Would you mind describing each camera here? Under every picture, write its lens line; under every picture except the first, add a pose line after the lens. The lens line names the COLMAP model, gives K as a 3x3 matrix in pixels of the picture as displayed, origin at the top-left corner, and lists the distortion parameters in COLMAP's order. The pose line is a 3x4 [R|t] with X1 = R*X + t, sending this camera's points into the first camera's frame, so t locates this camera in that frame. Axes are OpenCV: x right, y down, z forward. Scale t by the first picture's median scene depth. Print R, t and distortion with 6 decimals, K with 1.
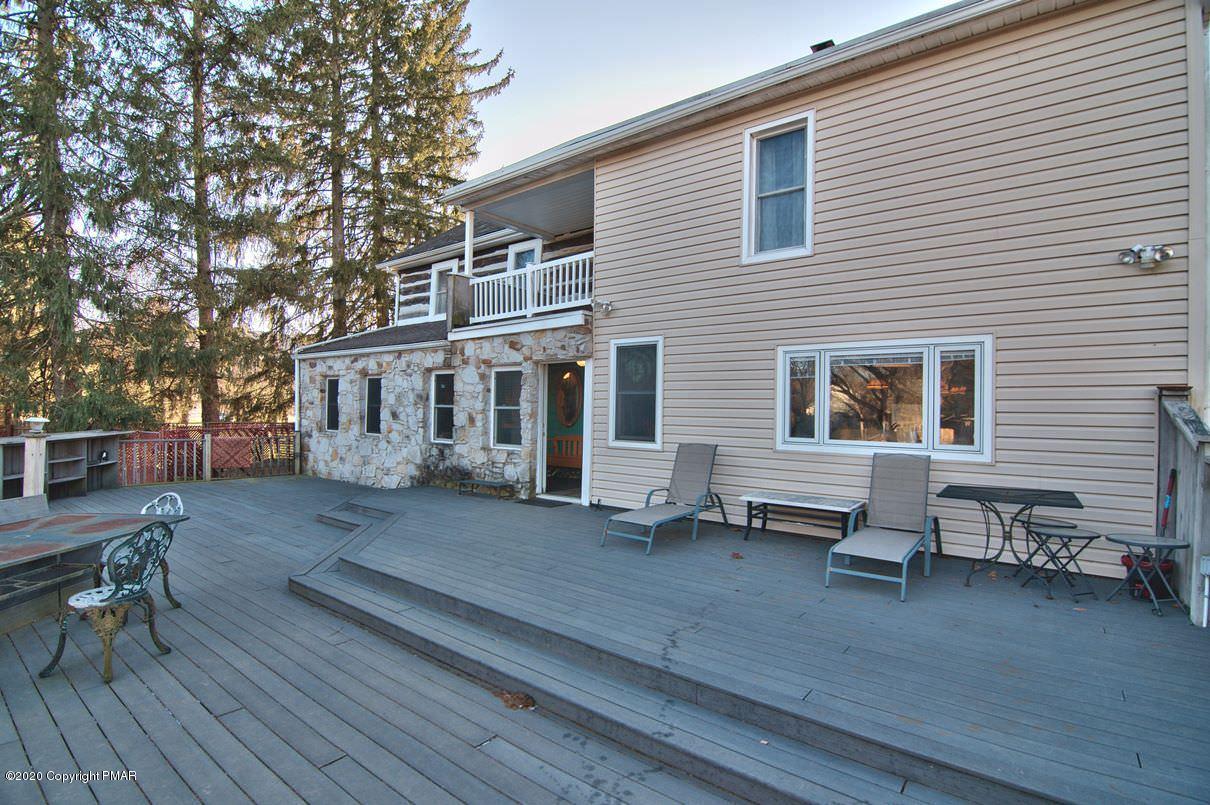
lens RADIAL K [[578.4, 0, 604.4], [0, 578.4, 399.9], [0, 0, 1]] dist [-0.008840, -0.008501]
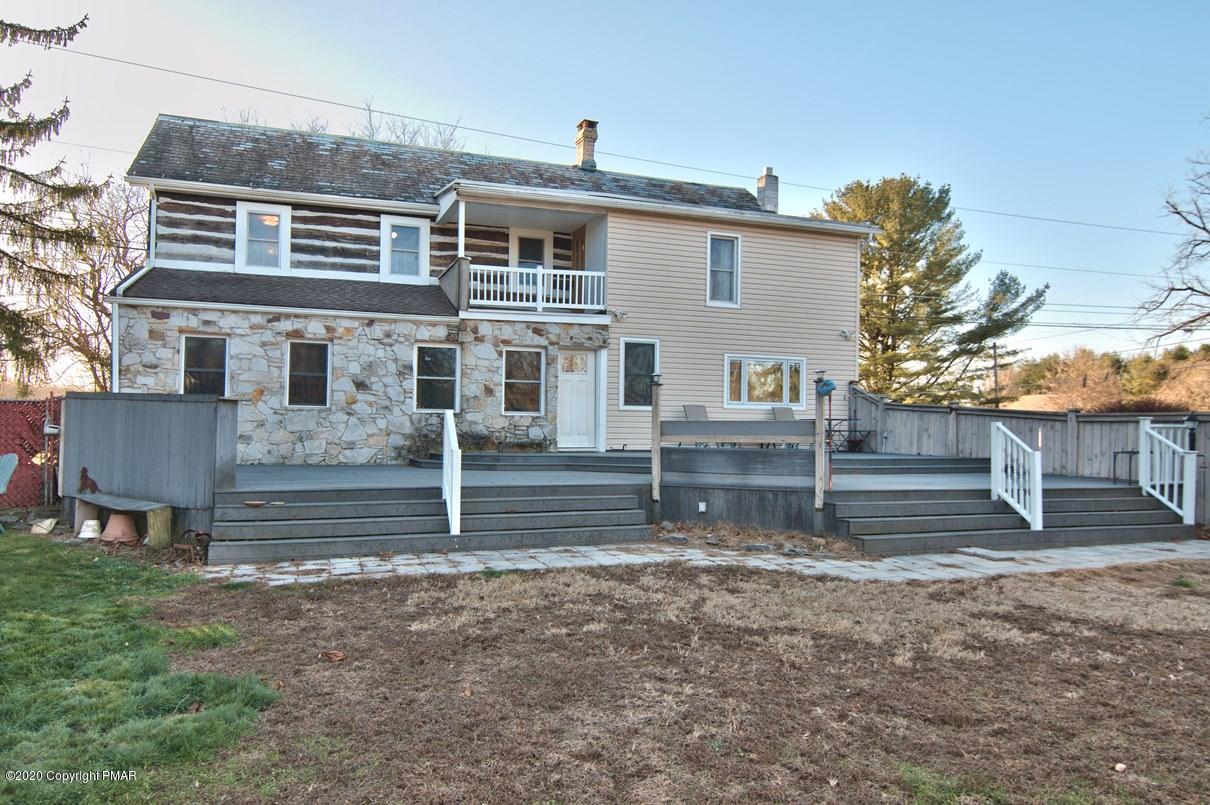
lens RADIAL K [[864.7, 0, 605.8], [0, 864.7, 405.7], [0, 0, 1]] dist [0.011579, 0.000482]
pose [[0.511943, 0.019028, 0.858809, -1.611805], [-0.016357, 0.999789, -0.012401, 0.083154], [-0.858864, -0.007699, 0.512146, -0.080427]]
